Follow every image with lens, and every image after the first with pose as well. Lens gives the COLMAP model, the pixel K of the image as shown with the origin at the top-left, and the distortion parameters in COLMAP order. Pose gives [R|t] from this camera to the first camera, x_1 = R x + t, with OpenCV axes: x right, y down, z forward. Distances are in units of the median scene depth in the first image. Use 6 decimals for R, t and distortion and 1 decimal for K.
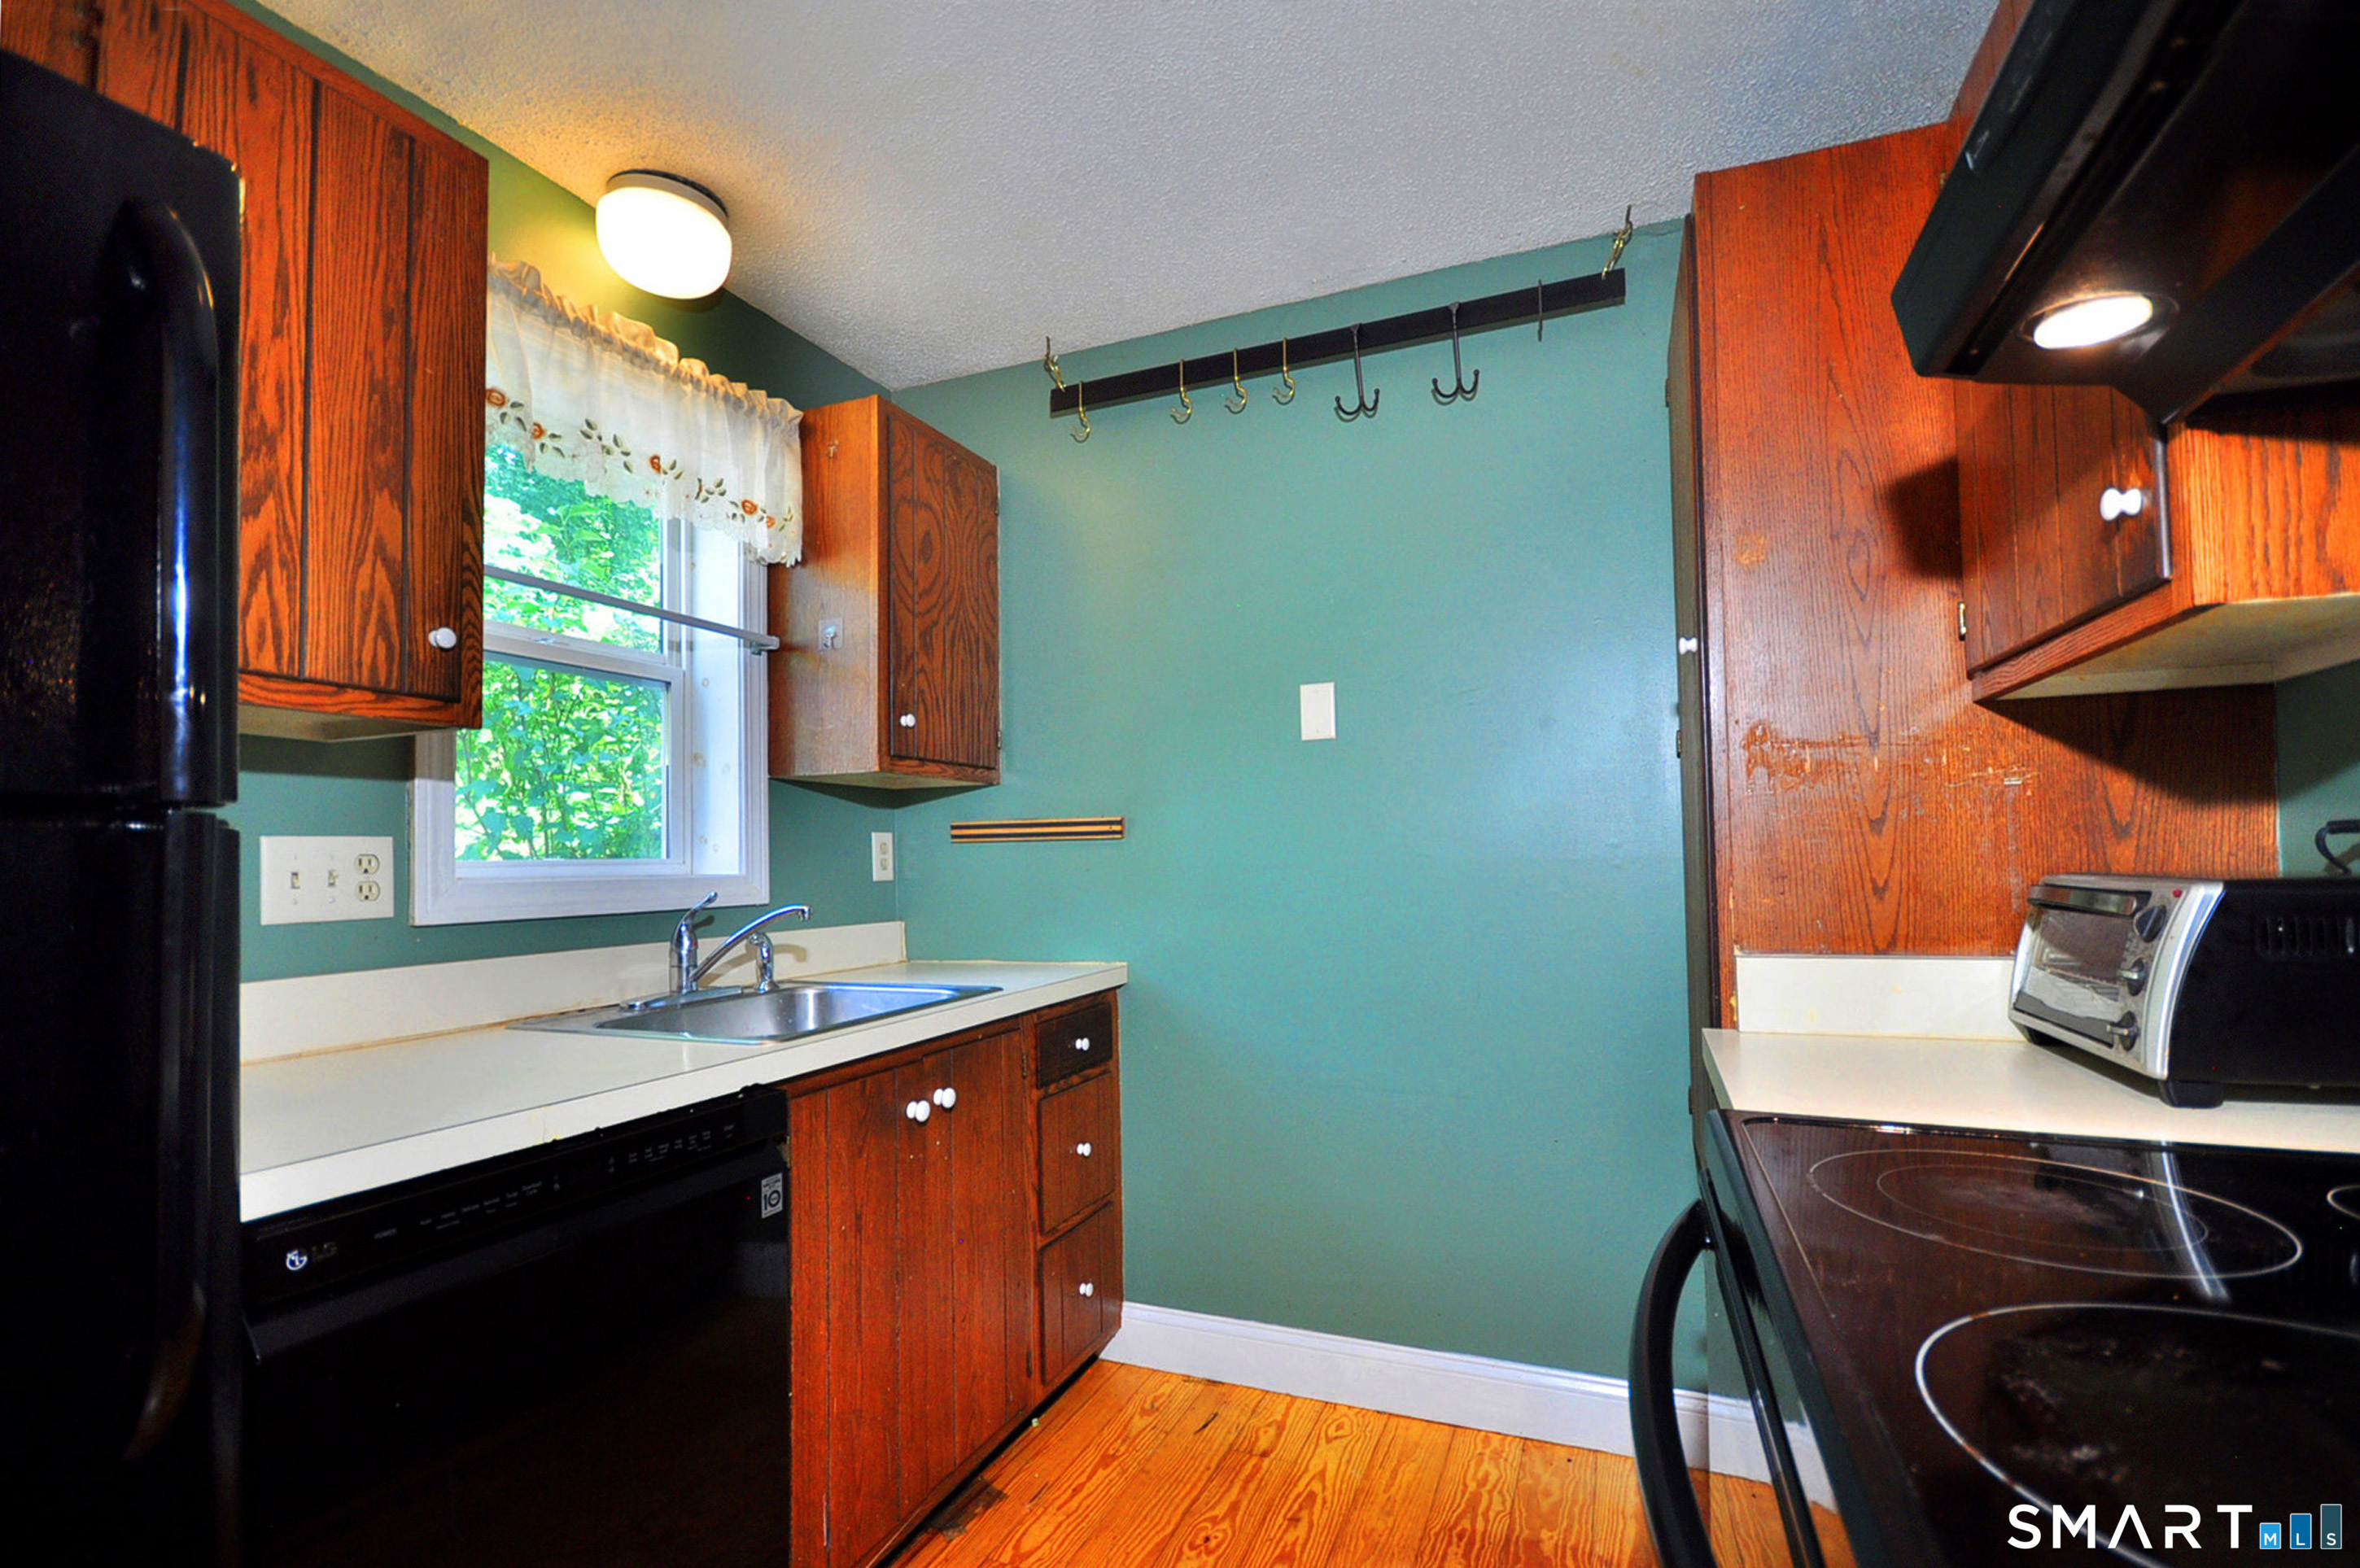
lens RADIAL K [[1070.9, 0, 1184.2], [0, 1070.9, 820.7], [0, 0, 1]] dist [0.008220, -0.000176]
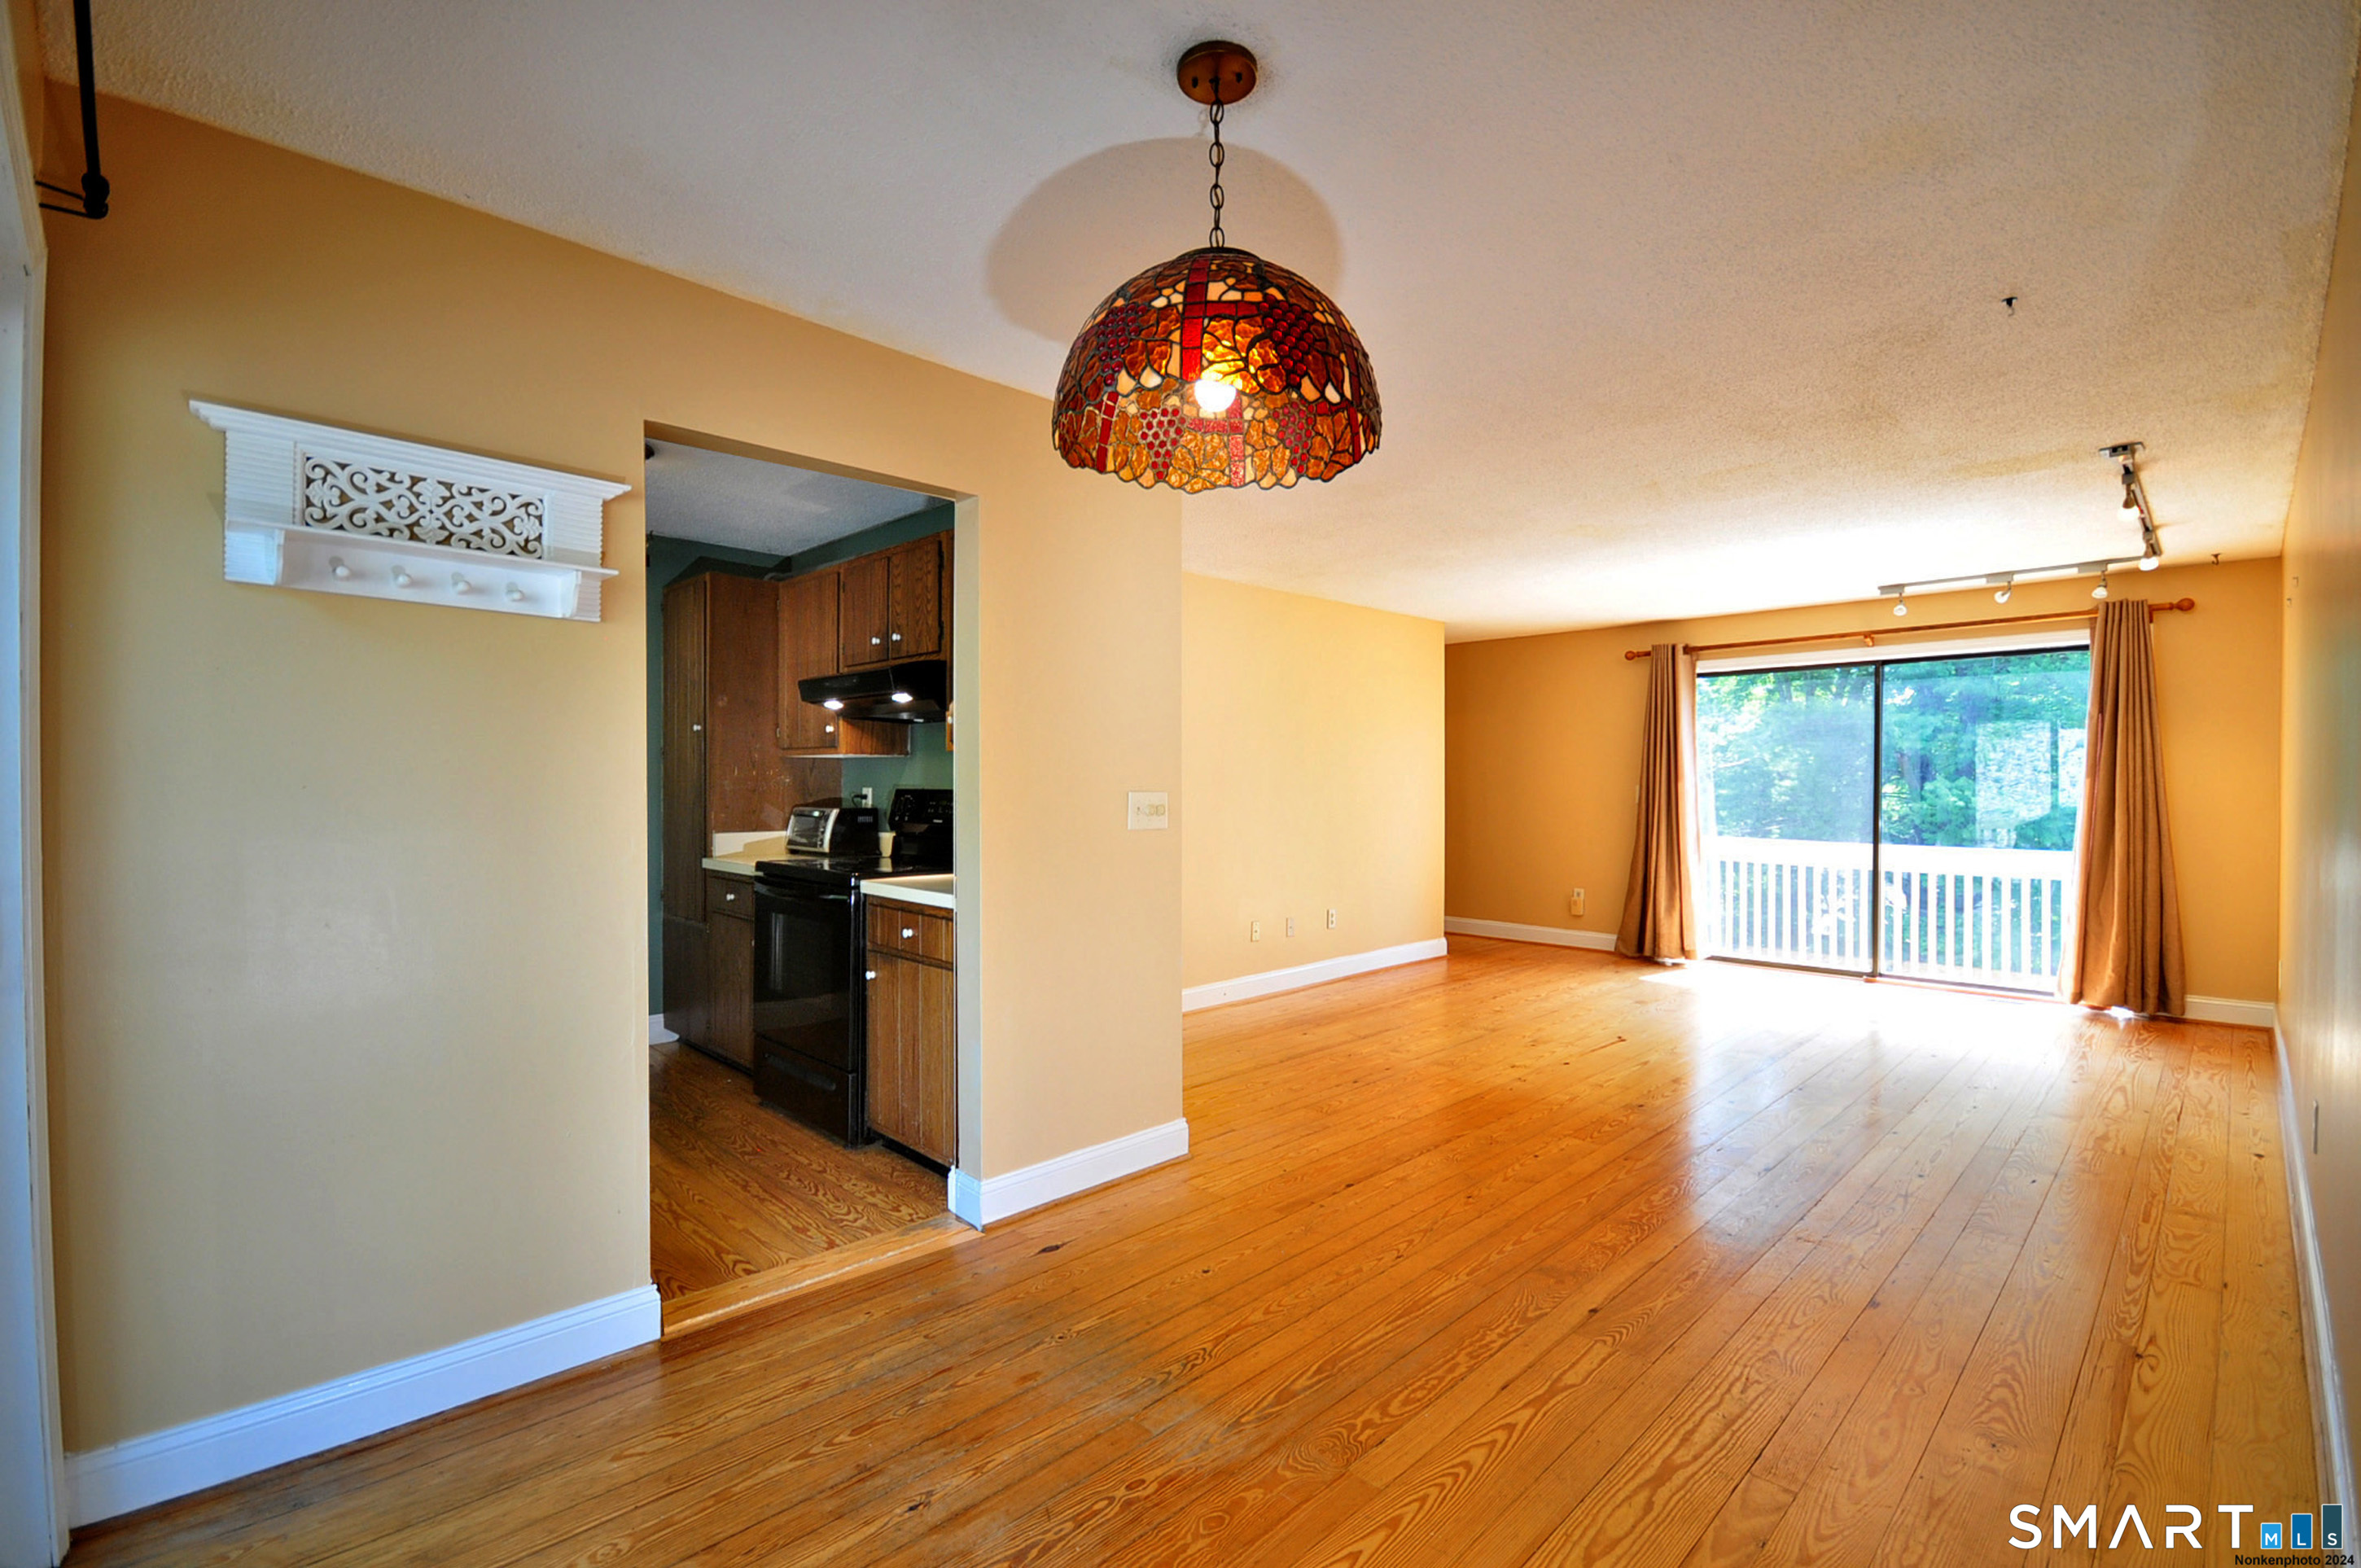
lens RADIAL K [[1036.2, 0, 1181.5], [0, 1036.2, 792.8], [0, 0, 1]] dist [0.004971, -0.000305]
pose [[0.386457, 0.005515, 0.922291, -1.561777], [-0.040584, 0.999115, 0.011031, -0.072910], [-0.921414, -0.041694, 0.386339, -1.259745]]
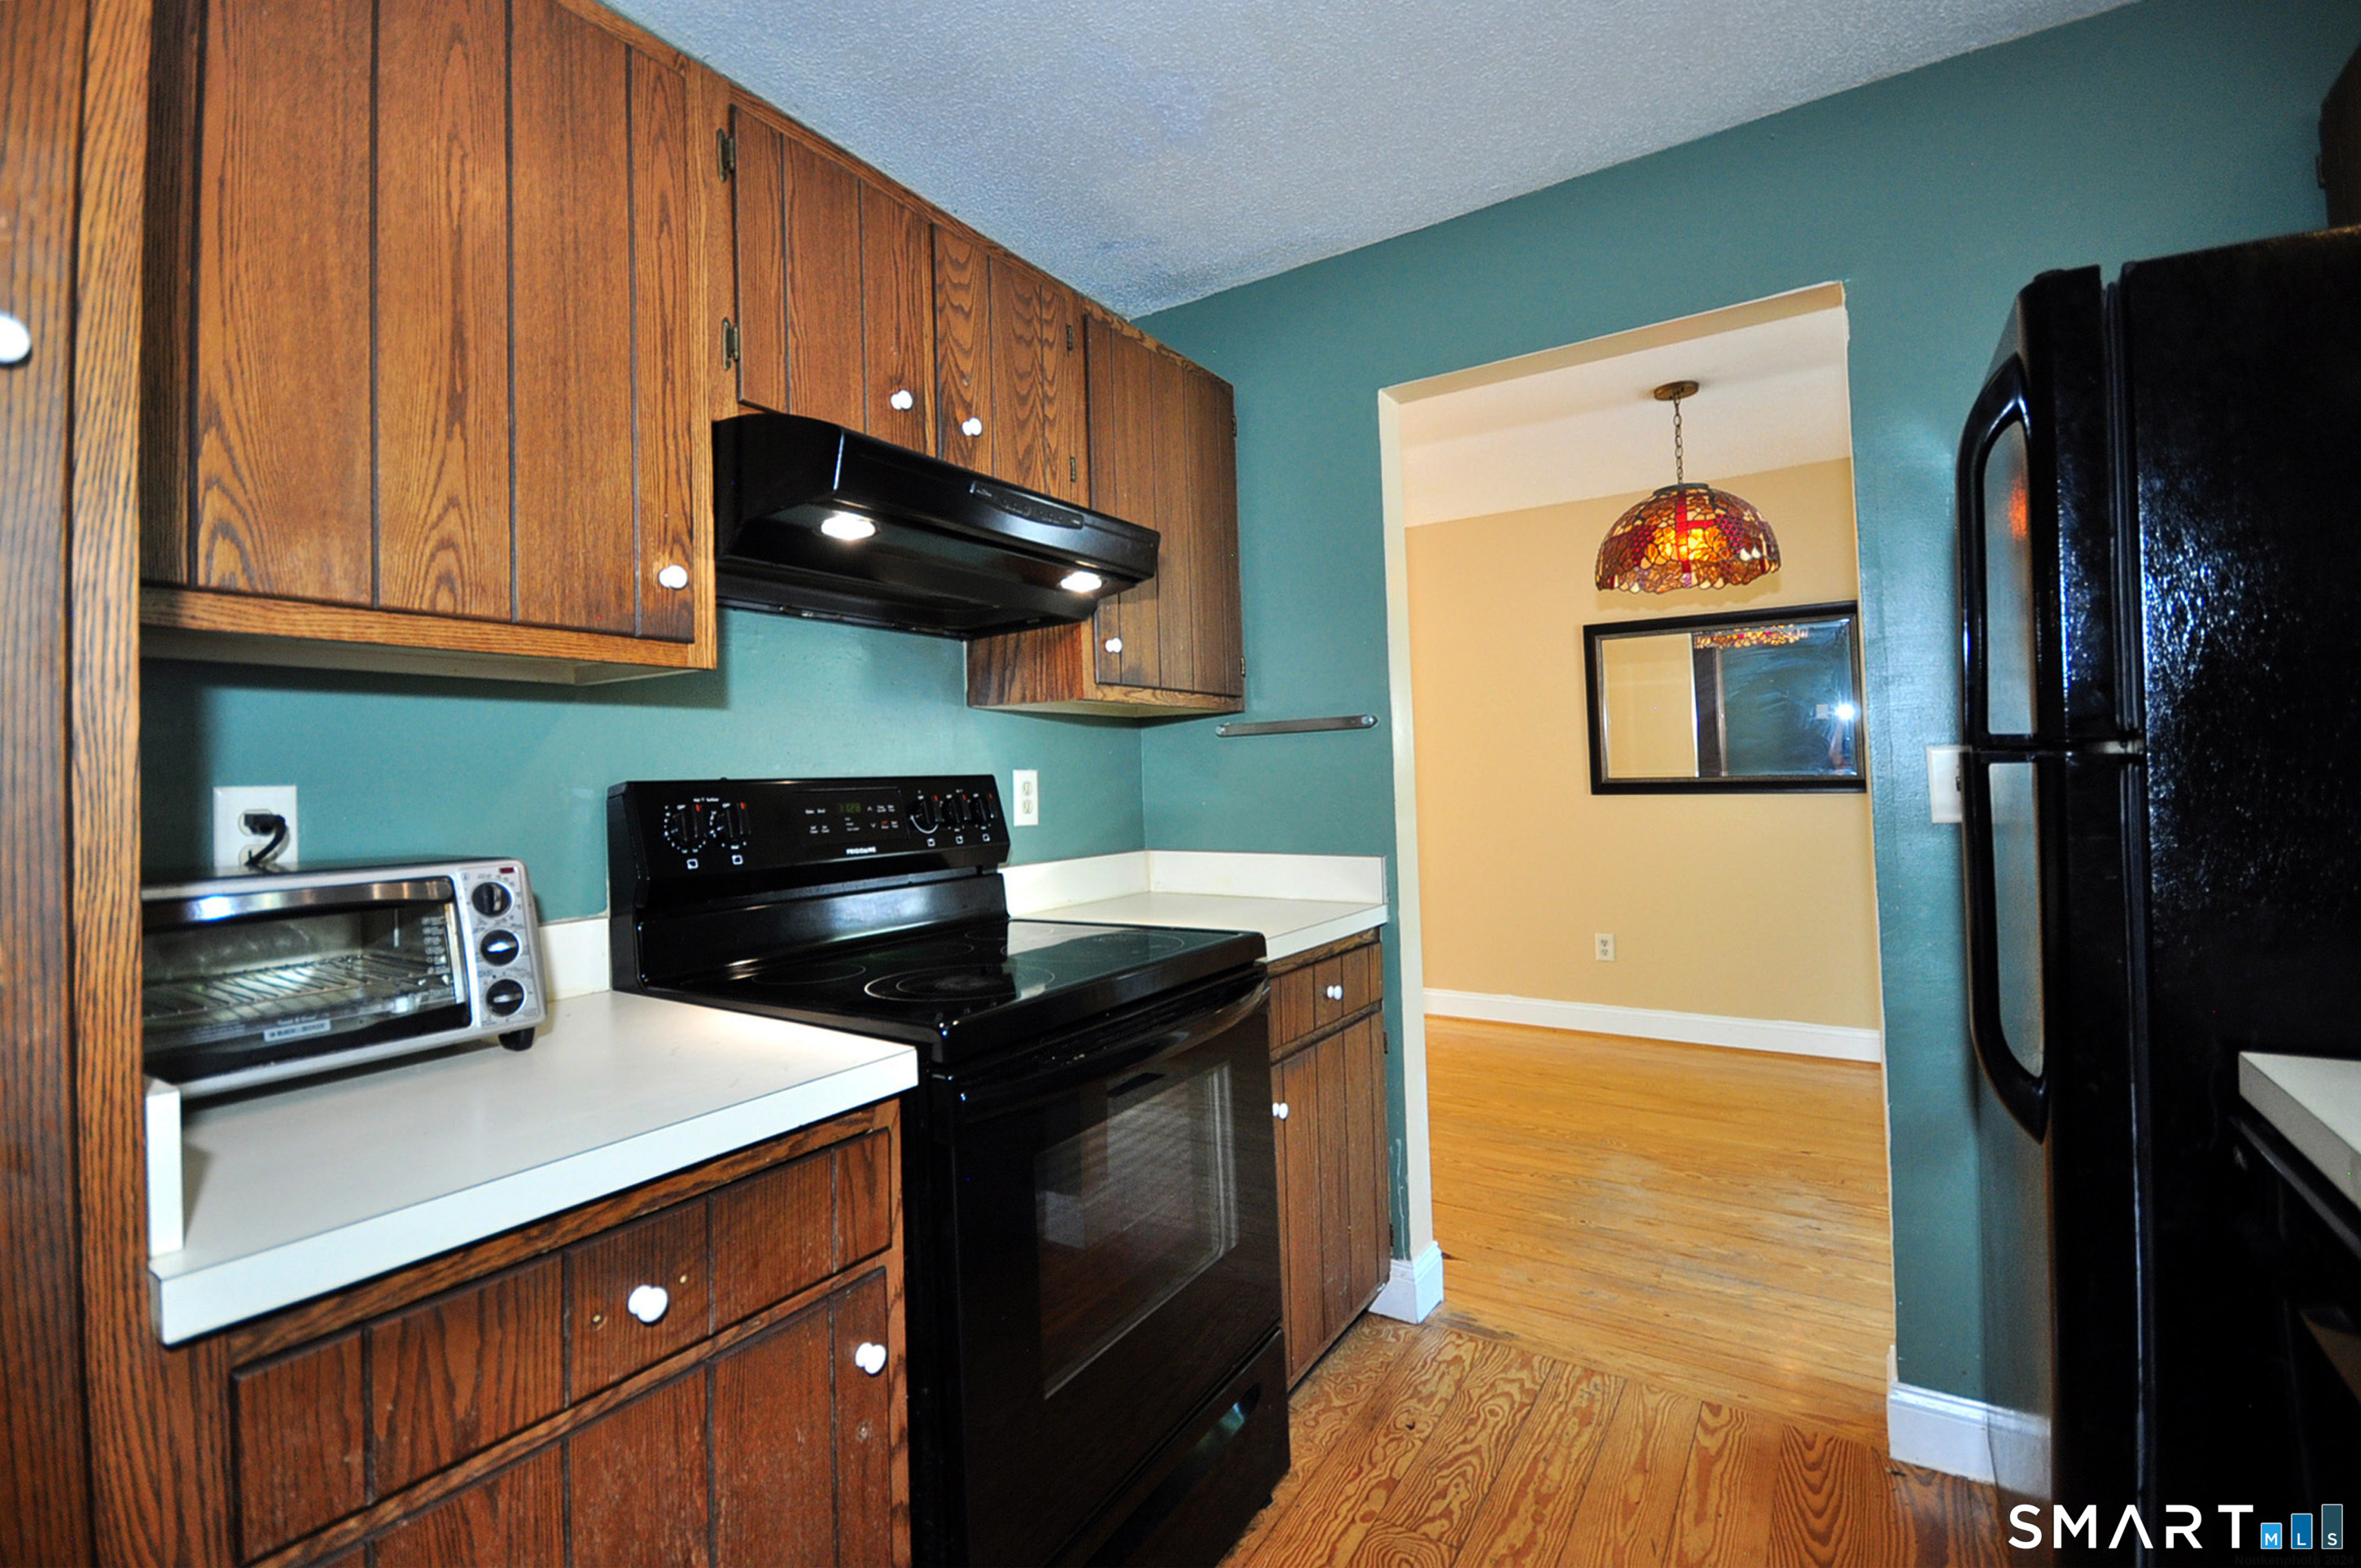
lens RADIAL K [[1051.2, 0, 1159.0], [0, 1051.2, 735.1], [0, 0, 1]] dist [0.003418, -0.000122]
pose [[-0.981193, 0.048415, 0.186857, 0.009154], [0.034559, 0.996454, -0.076713, 0.021175], [-0.189909, -0.068813, -0.979387, 1.263678]]
